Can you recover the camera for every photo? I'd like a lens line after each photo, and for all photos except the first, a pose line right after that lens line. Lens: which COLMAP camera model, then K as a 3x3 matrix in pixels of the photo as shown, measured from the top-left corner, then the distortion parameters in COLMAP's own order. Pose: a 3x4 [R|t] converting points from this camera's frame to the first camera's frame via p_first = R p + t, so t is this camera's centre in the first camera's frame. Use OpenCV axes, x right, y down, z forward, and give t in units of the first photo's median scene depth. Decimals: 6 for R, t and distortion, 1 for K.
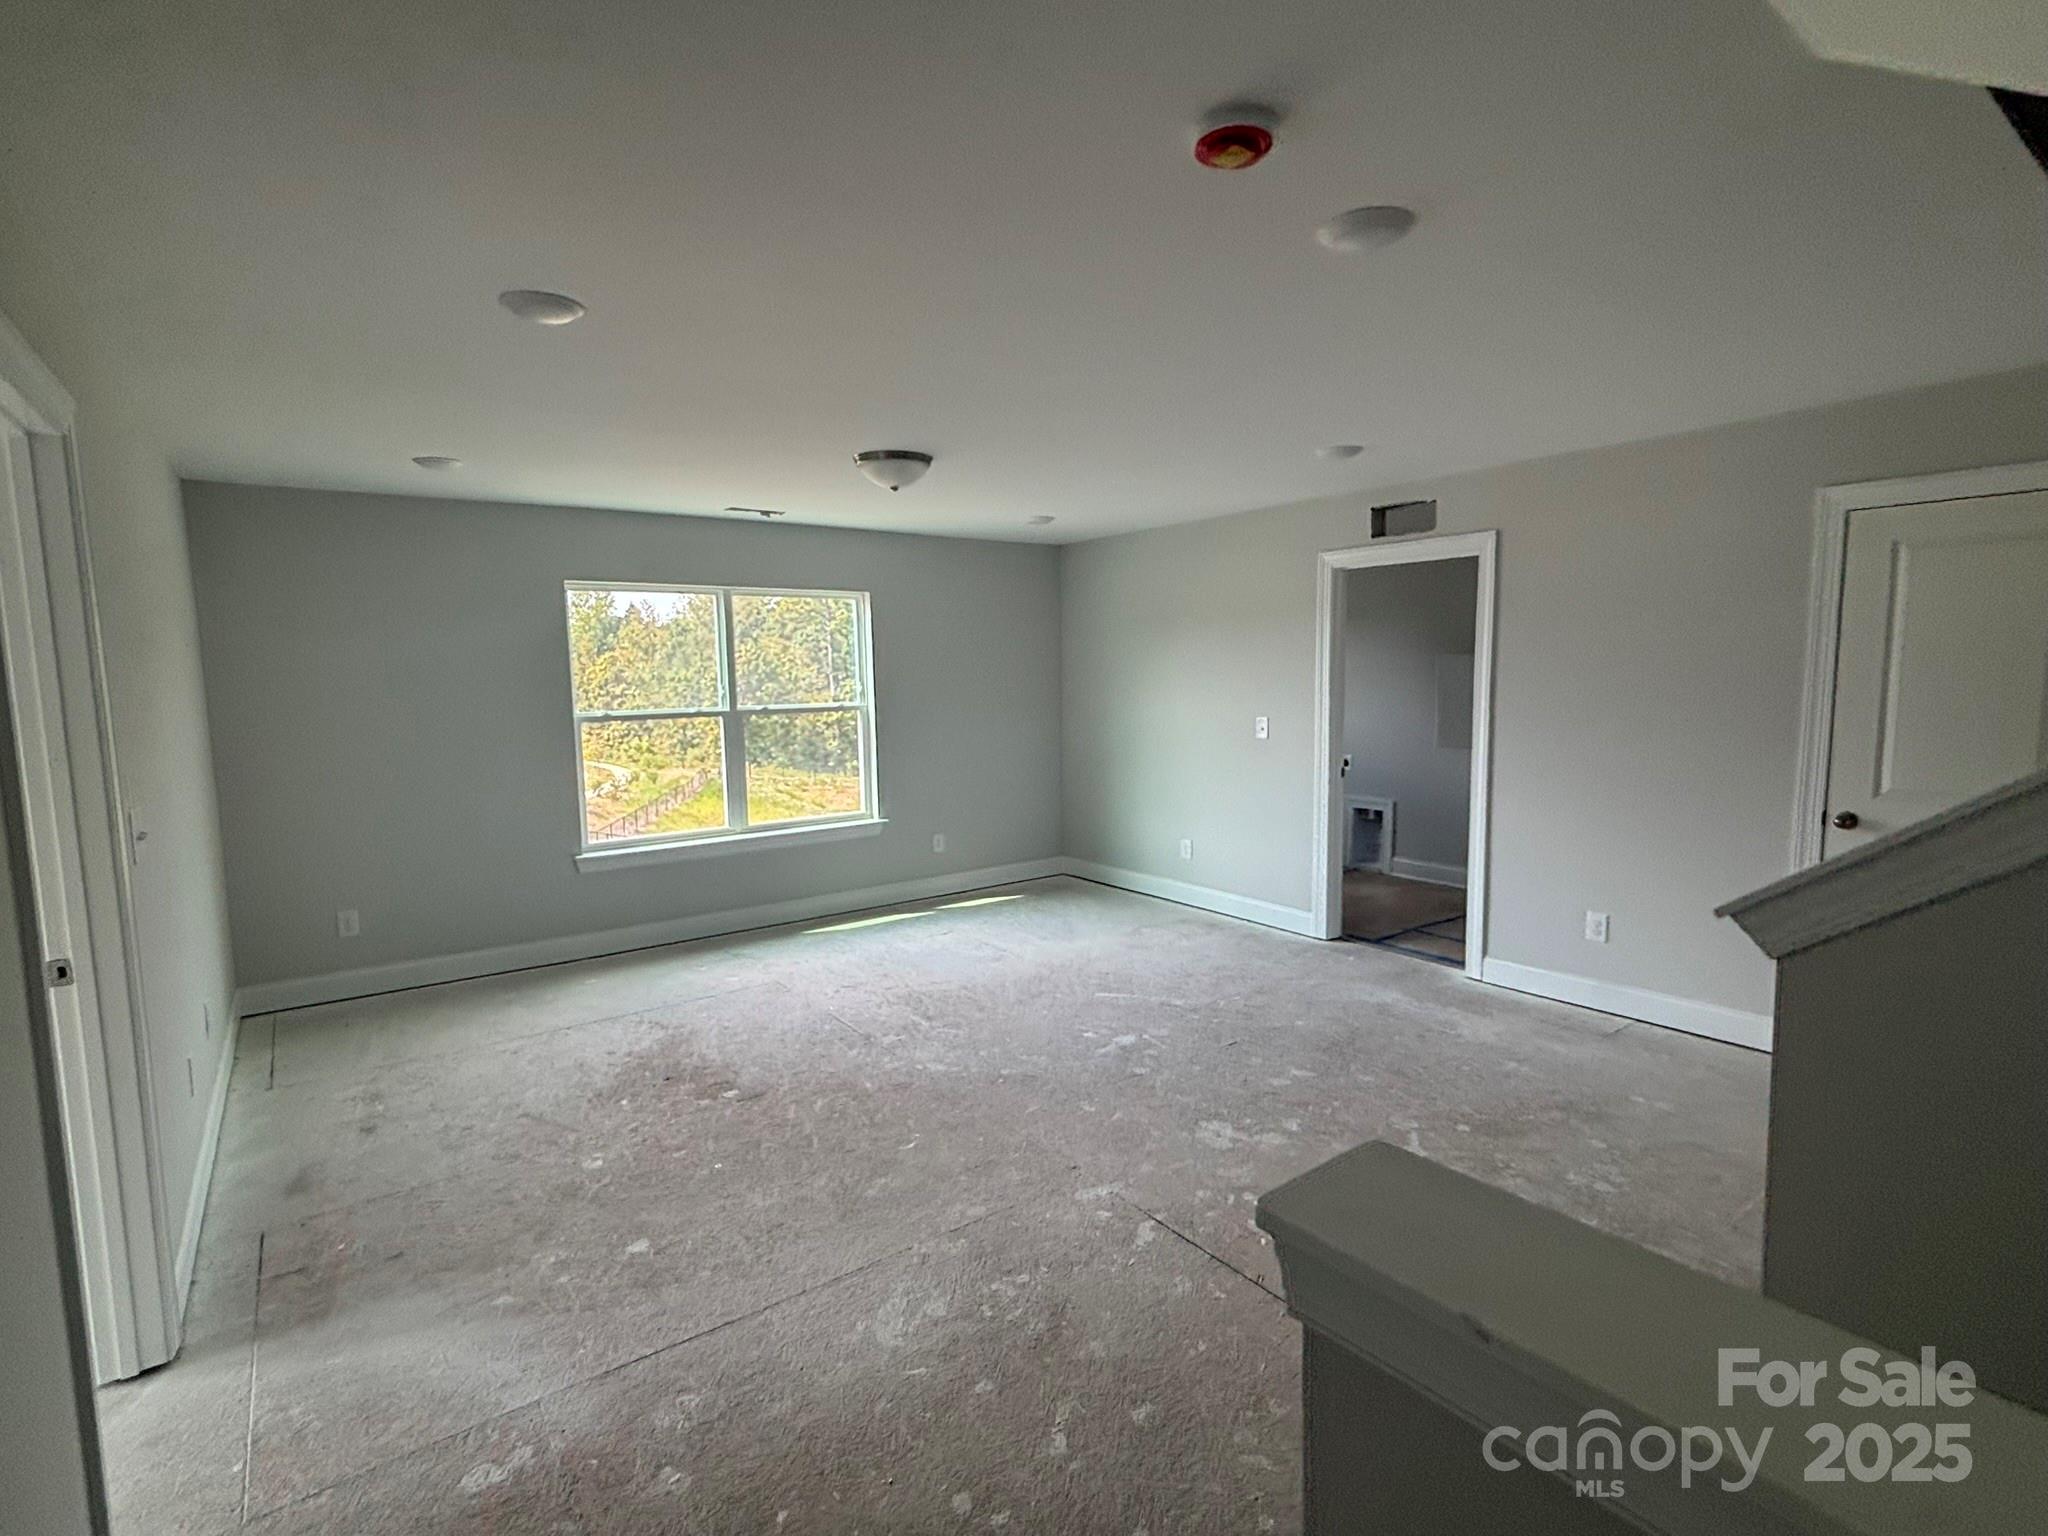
lens RADIAL K [[988.9, 0, 1018.9], [0, 988.9, 759.6], [0, 0, 1]] dist [-0.000159, 0.000386]
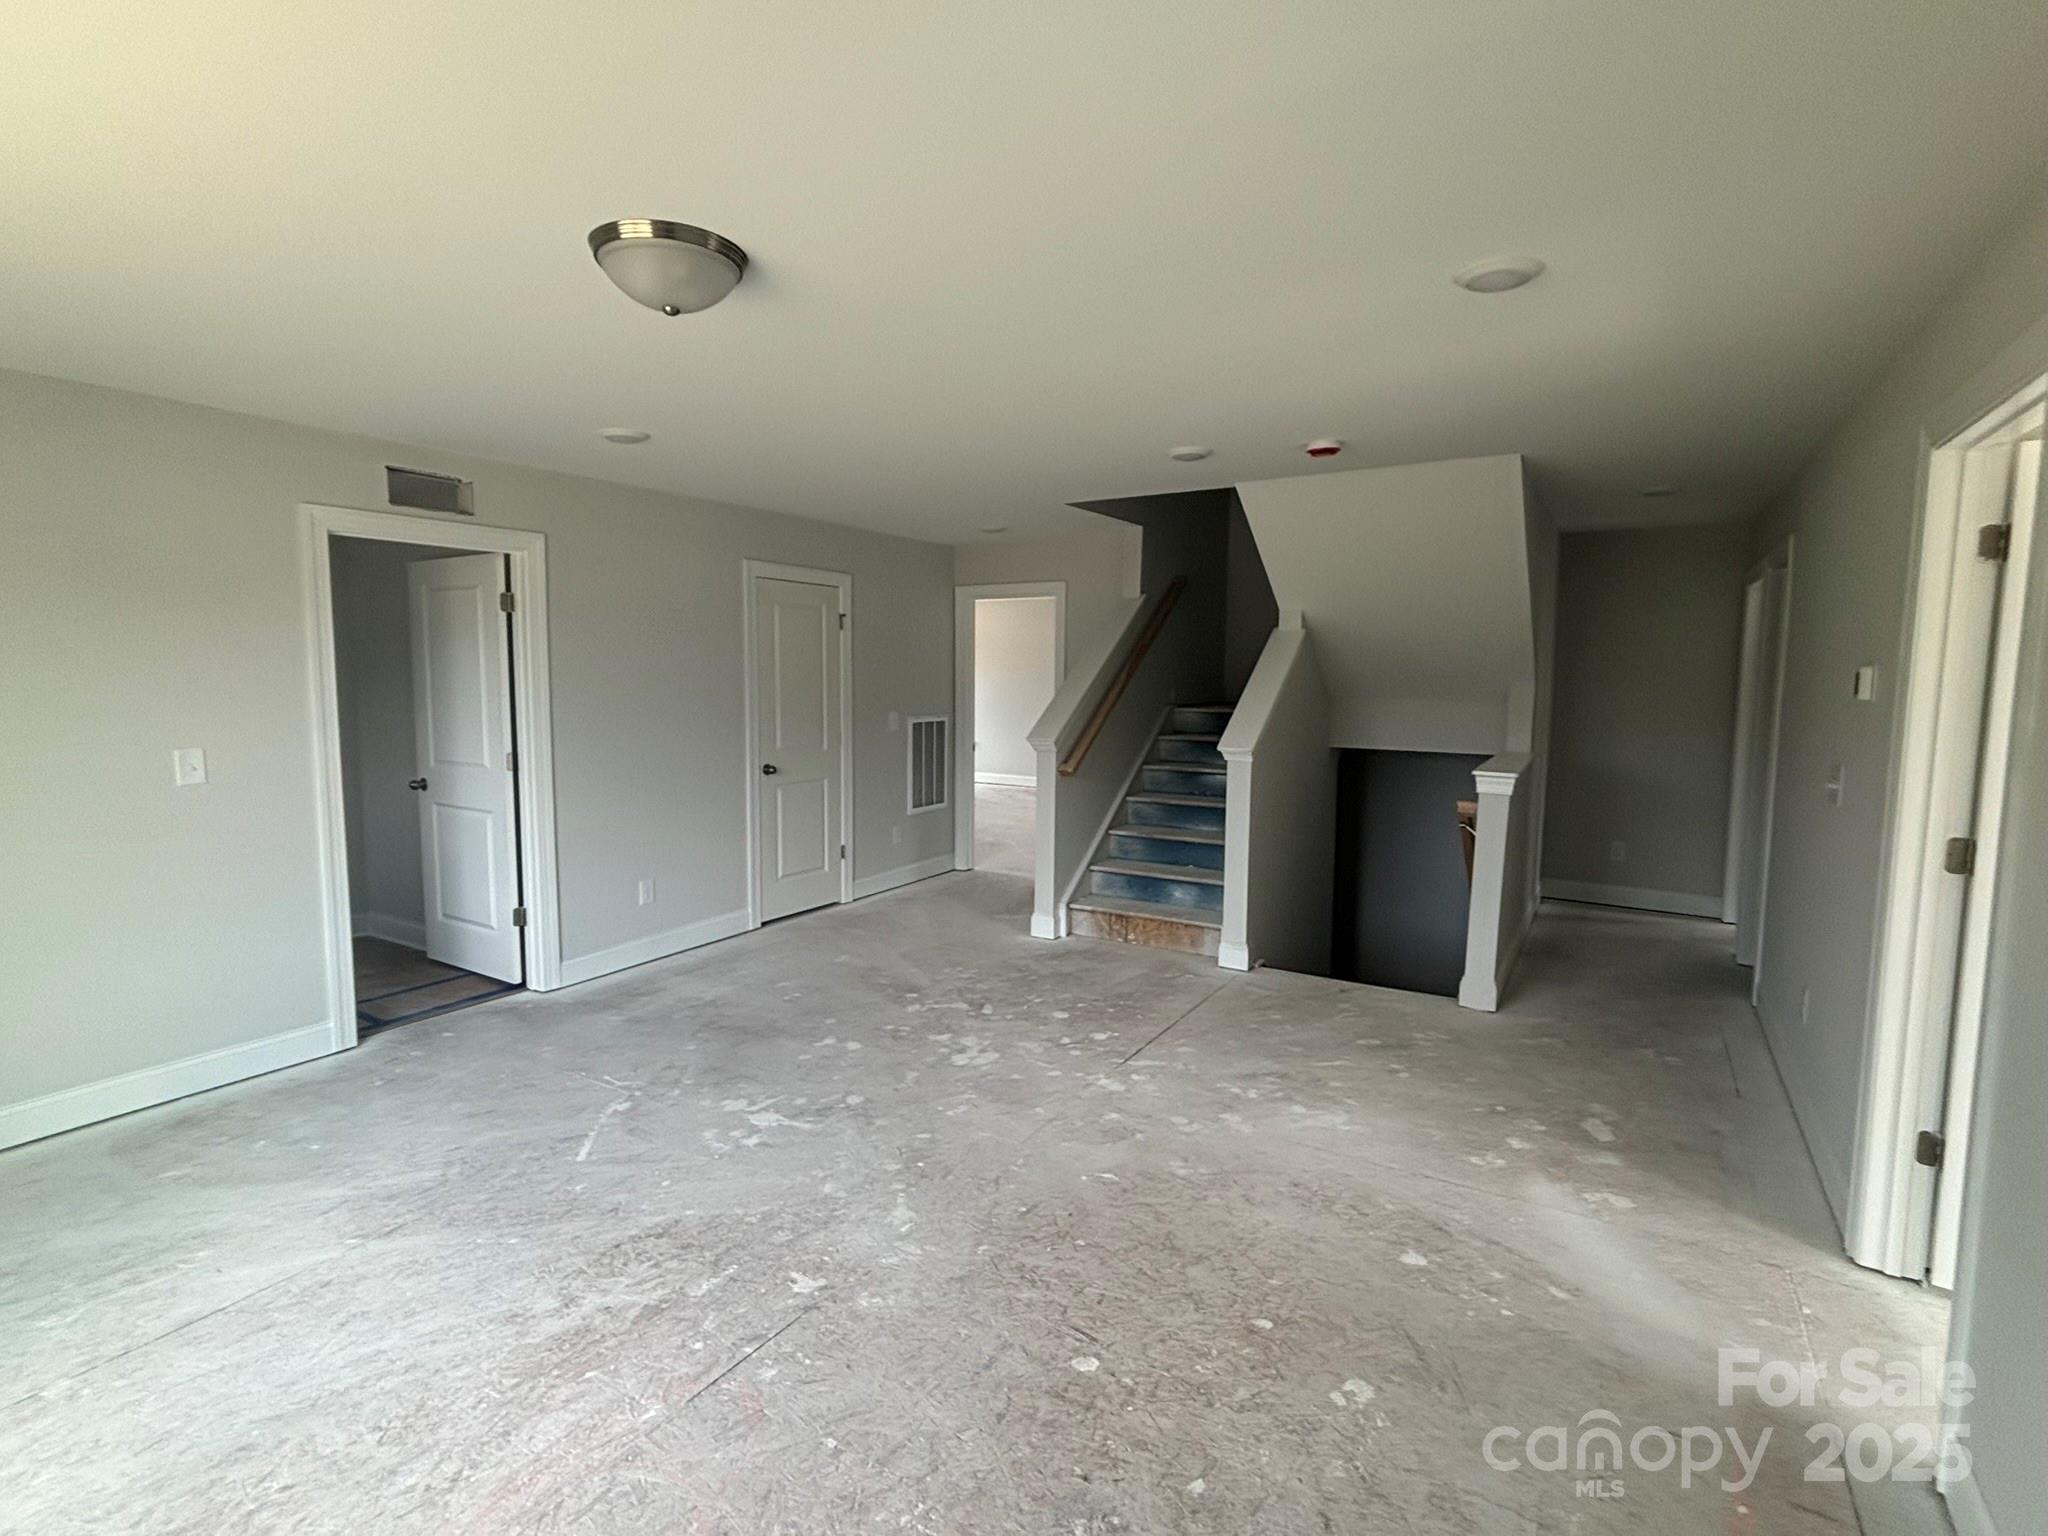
lens RADIAL K [[988.9, 0, 1018.9], [0, 988.9, 759.6], [0, 0, 1]] dist [-0.000159, 0.000386]
pose [[-0.389931, -0.067557, 0.918363, -0.384225], [0.087926, 0.990017, 0.110161, -0.045213], [-0.916637, 0.123703, -0.380098, 0.586997]]
